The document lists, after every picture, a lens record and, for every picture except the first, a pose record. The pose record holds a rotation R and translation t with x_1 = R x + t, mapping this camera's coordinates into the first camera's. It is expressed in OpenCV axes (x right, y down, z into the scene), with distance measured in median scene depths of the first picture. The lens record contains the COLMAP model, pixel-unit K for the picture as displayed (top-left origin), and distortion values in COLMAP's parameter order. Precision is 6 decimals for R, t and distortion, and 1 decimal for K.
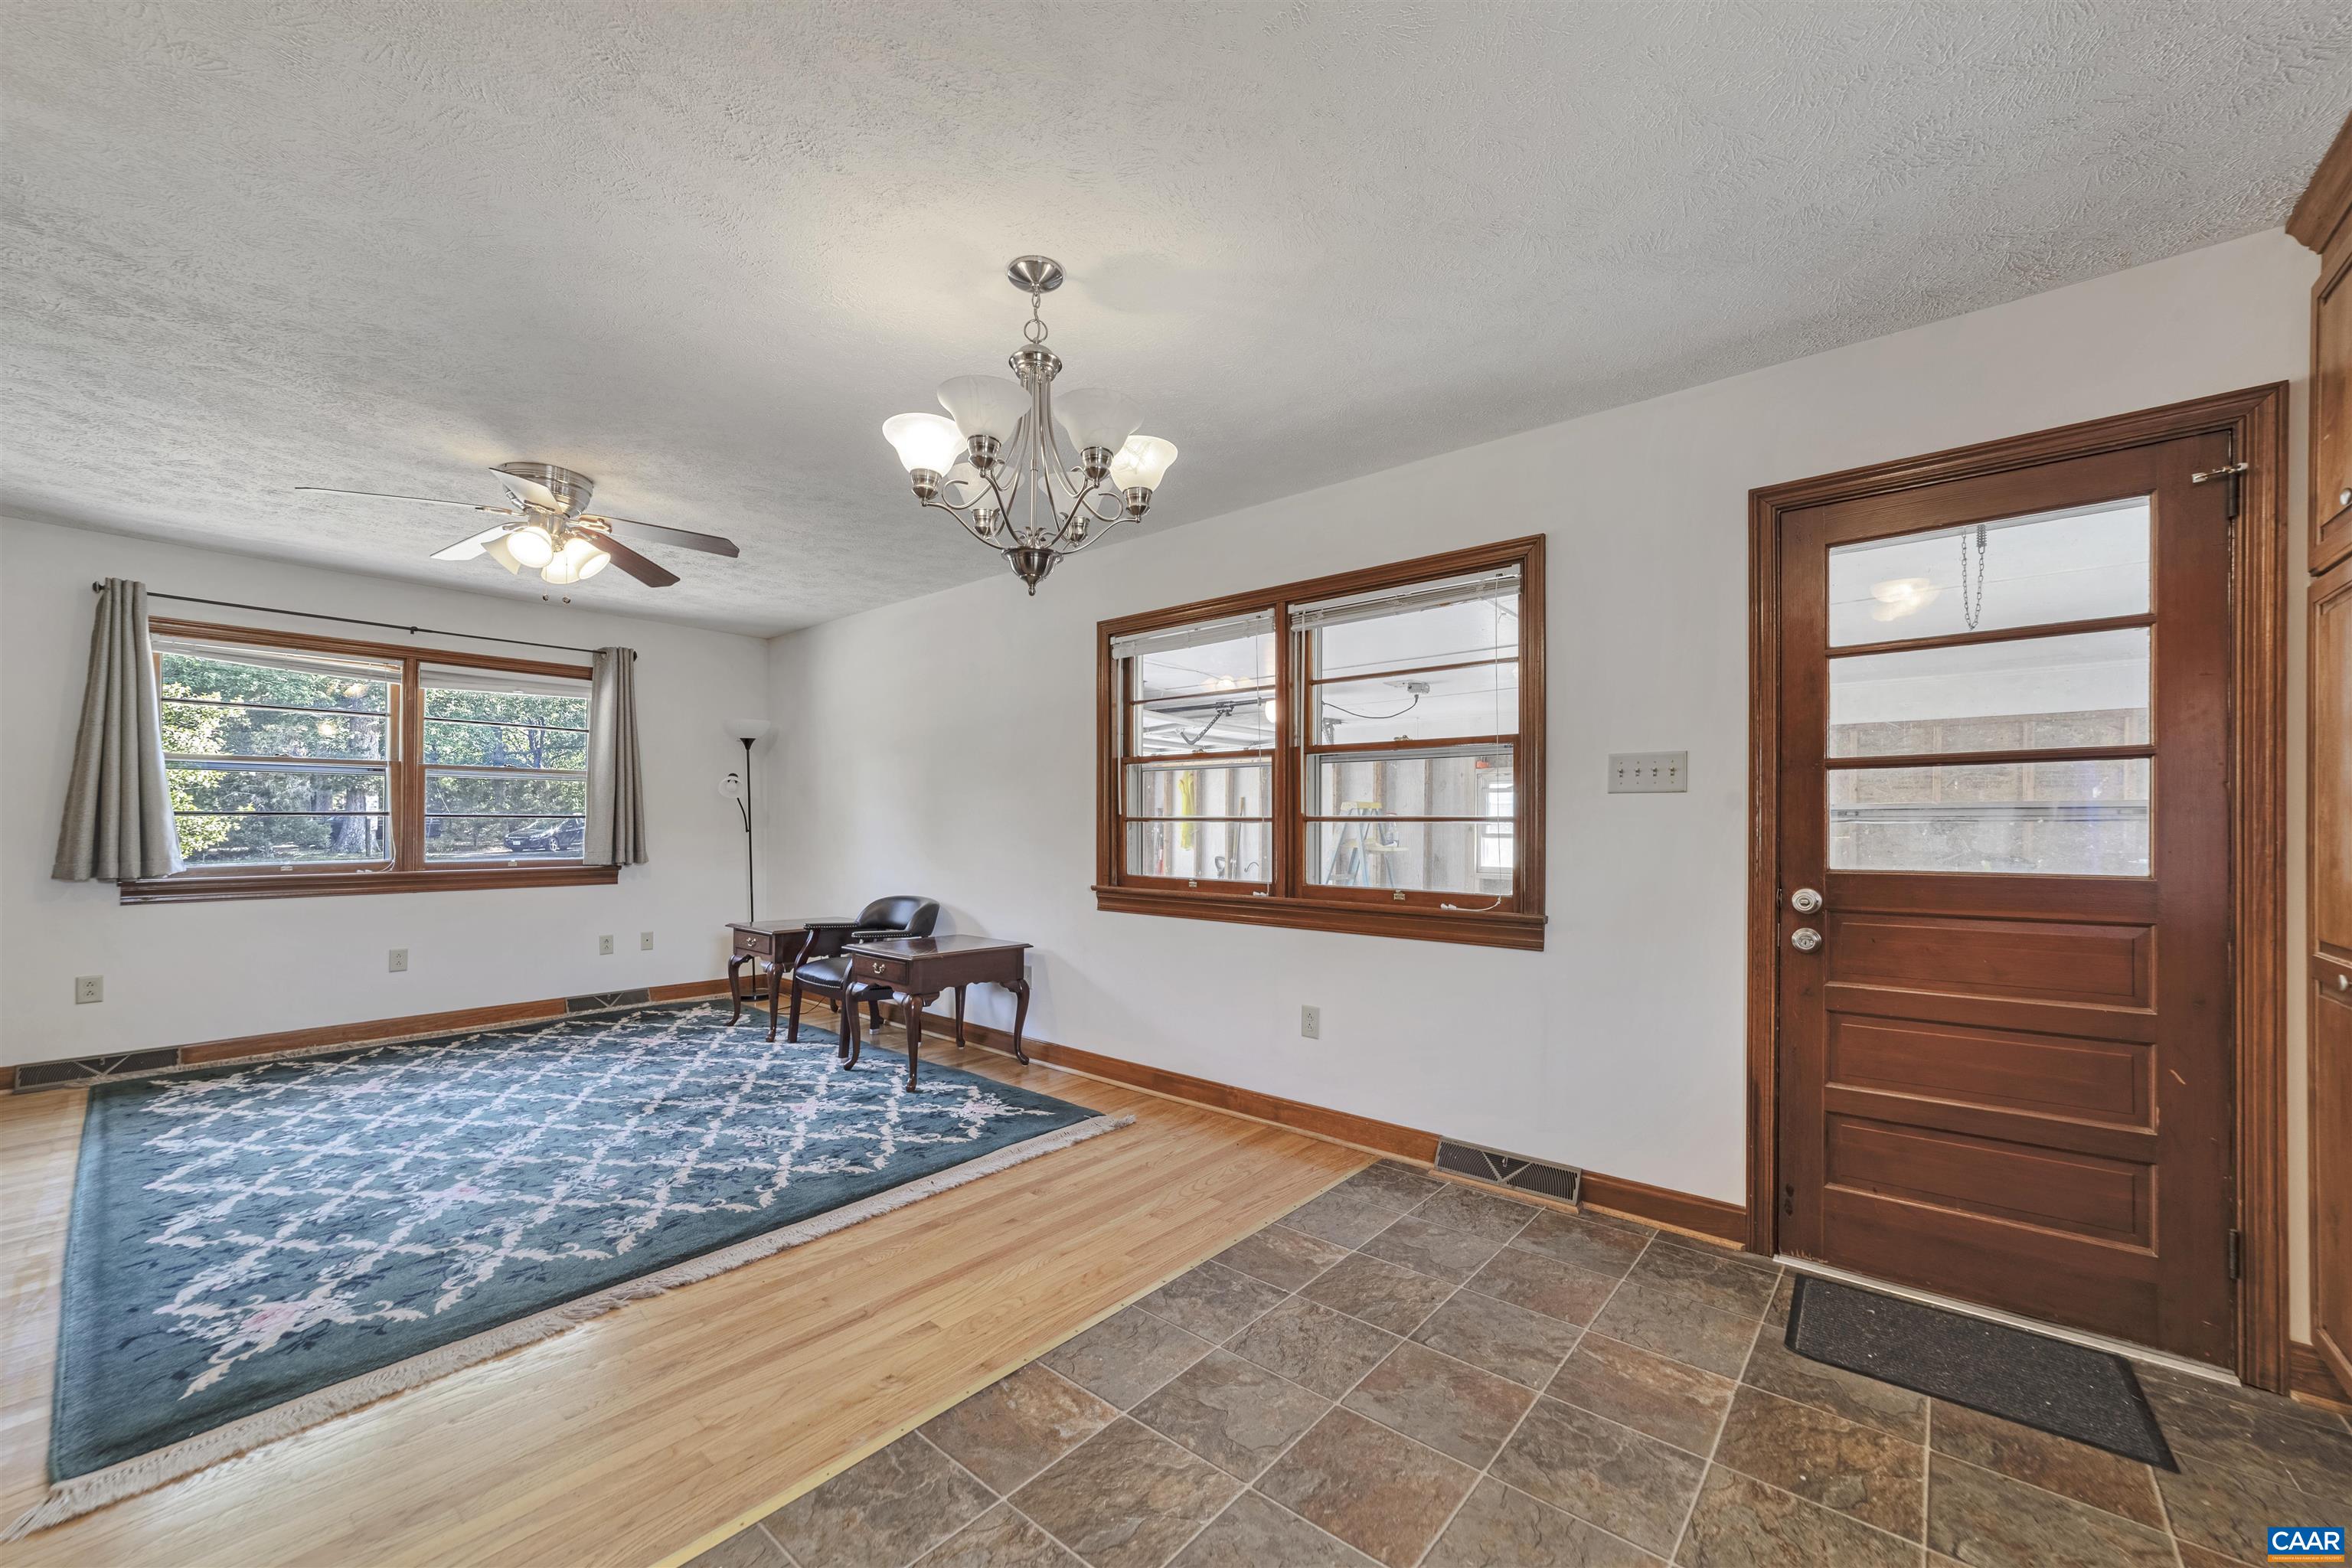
lens RADIAL K [[908.3, 0, 1181.7], [0, 908.3, 828.2], [0, 0, 1]] dist [-0.015110, 0.007617]
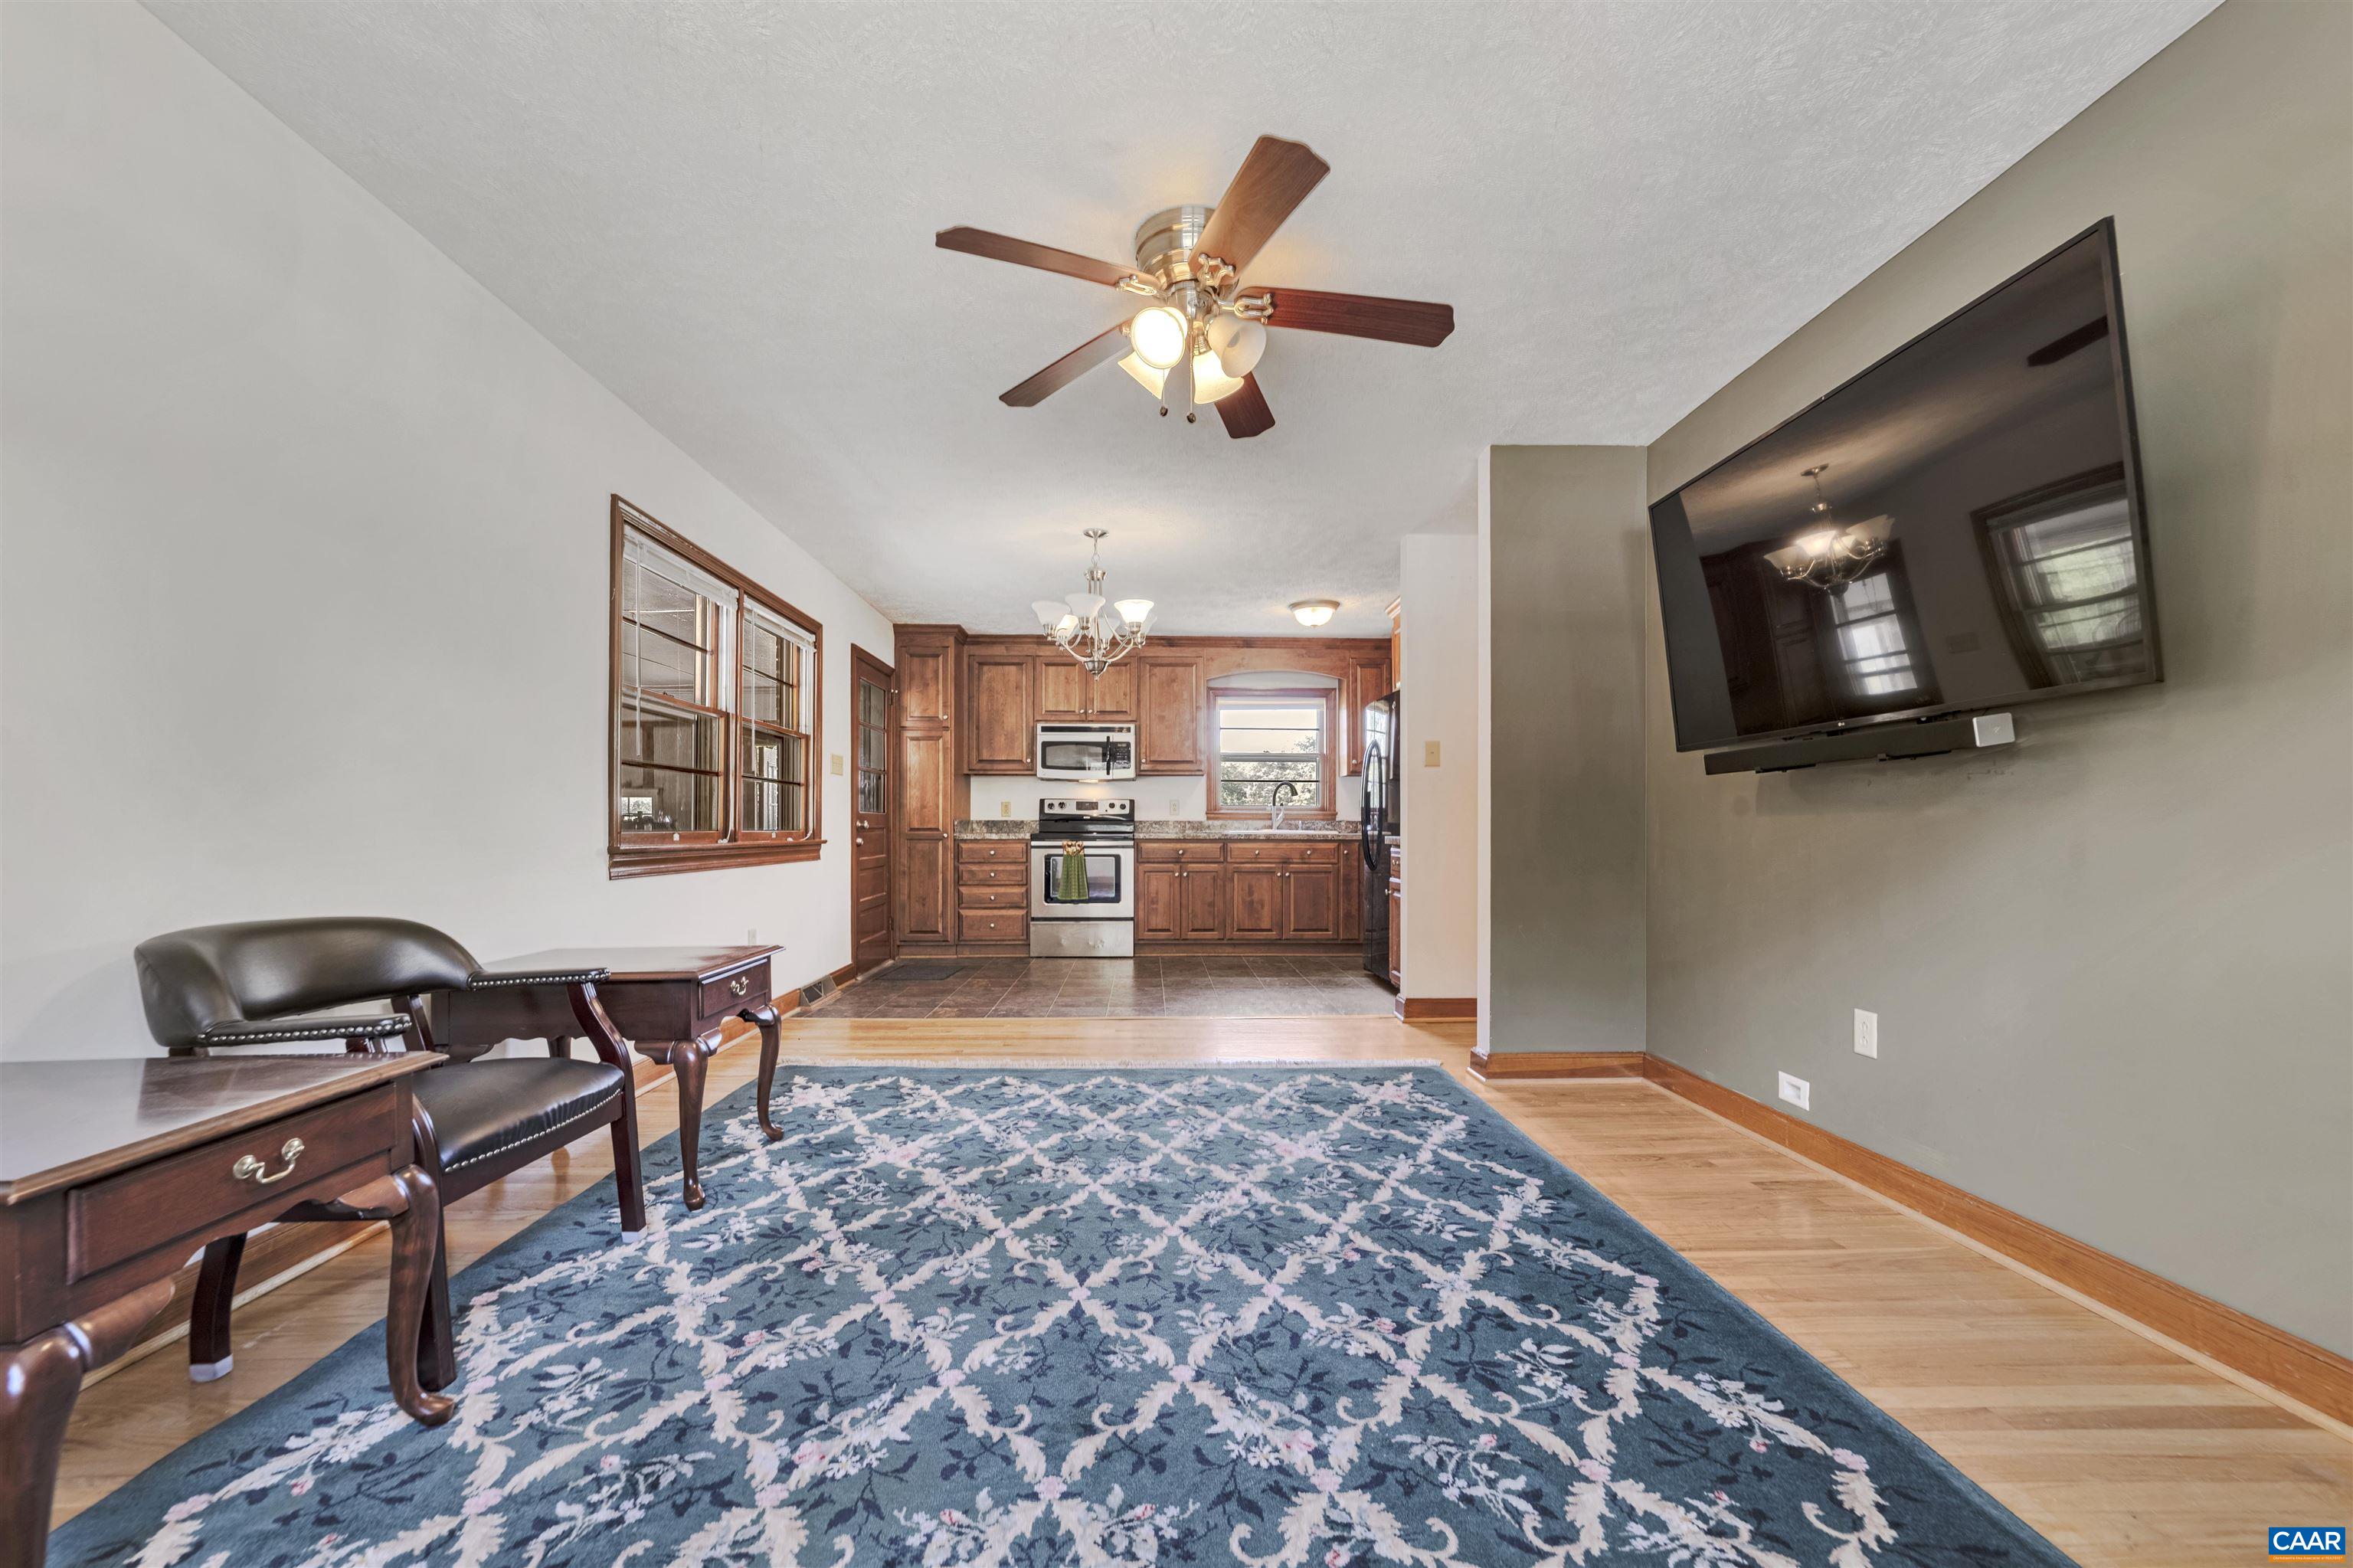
lens RADIAL K [[908.8, 0, 1184.4], [0, 908.8, 830.7], [0, 0, 1]] dist [-0.015110, 0.007617]
pose [[-0.680819, -0.006631, 0.732421, -1.101336], [-0.002012, 0.999972, 0.007182, 0.051450], [-0.732449, 0.003416, -0.680814, 1.342311]]
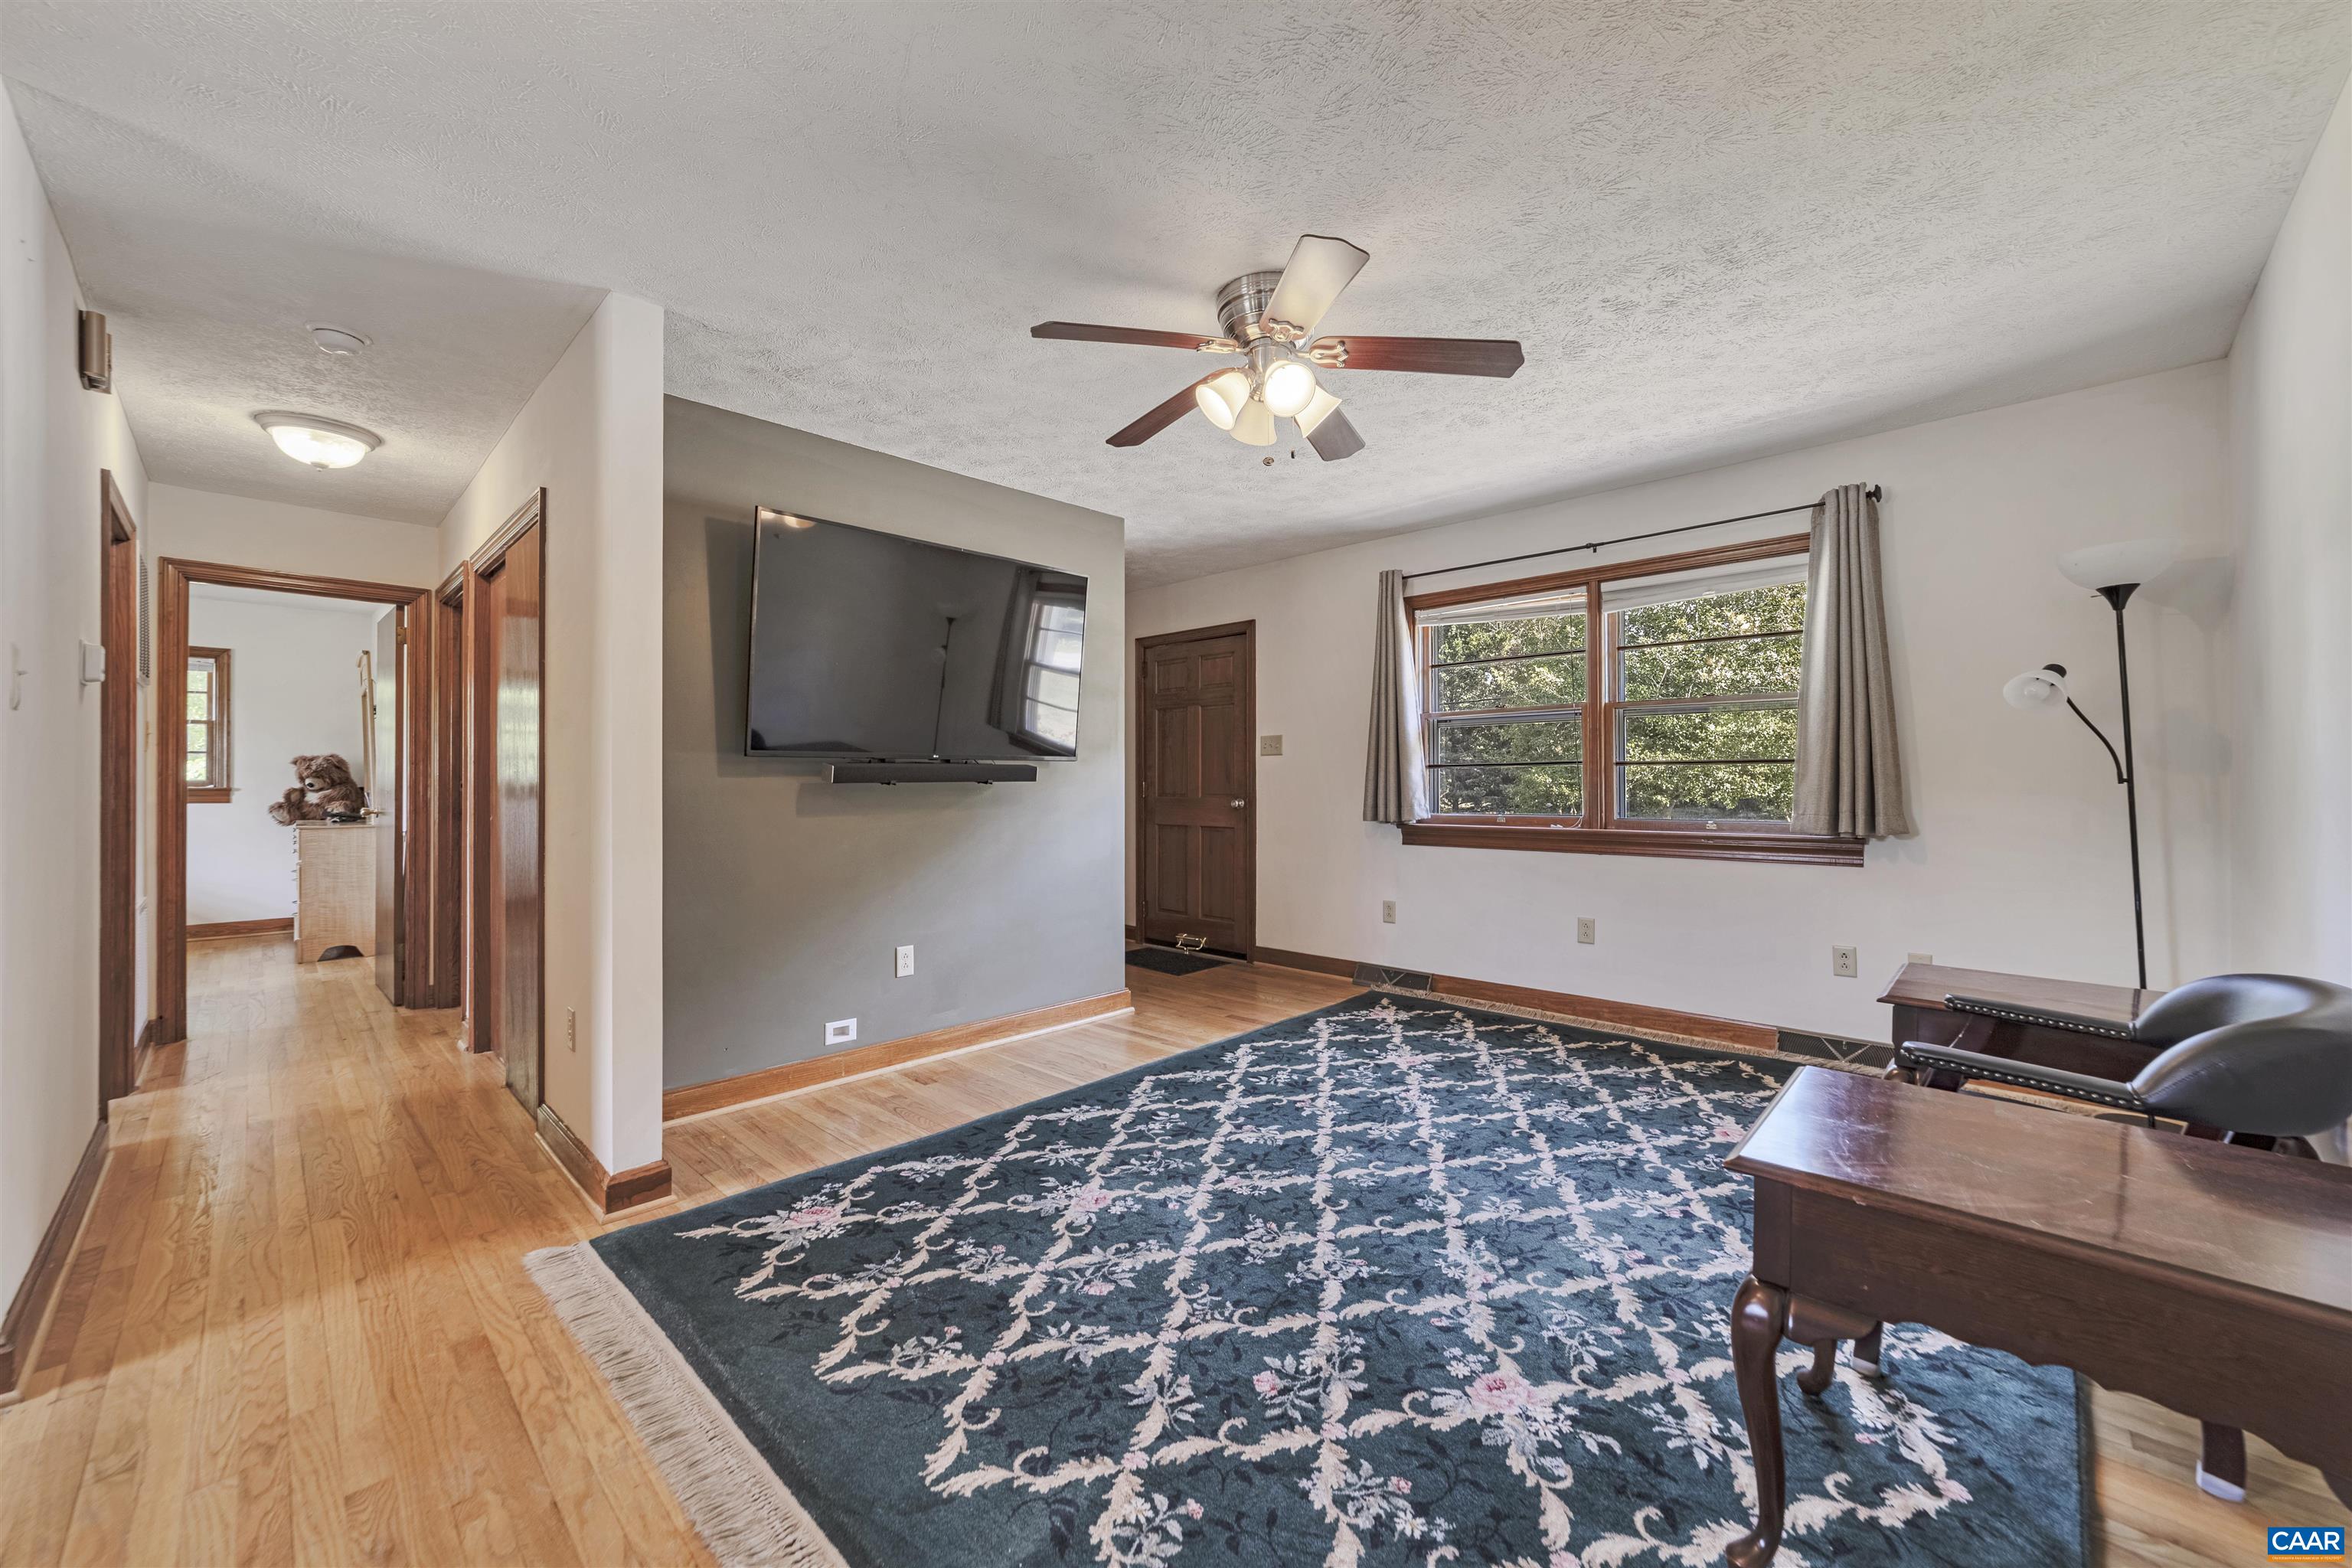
lens RADIAL K [[908.3, 0, 1179.2], [0, 908.3, 777.8], [0, 0, 1]] dist [-0.015110, 0.007617]
pose [[-0.067844, -0.011353, -0.997631, 0.038453], [-0.000284, 0.999935, -0.011360, 0.012632], [0.997696, -0.000487, -0.067843, 0.888277]]
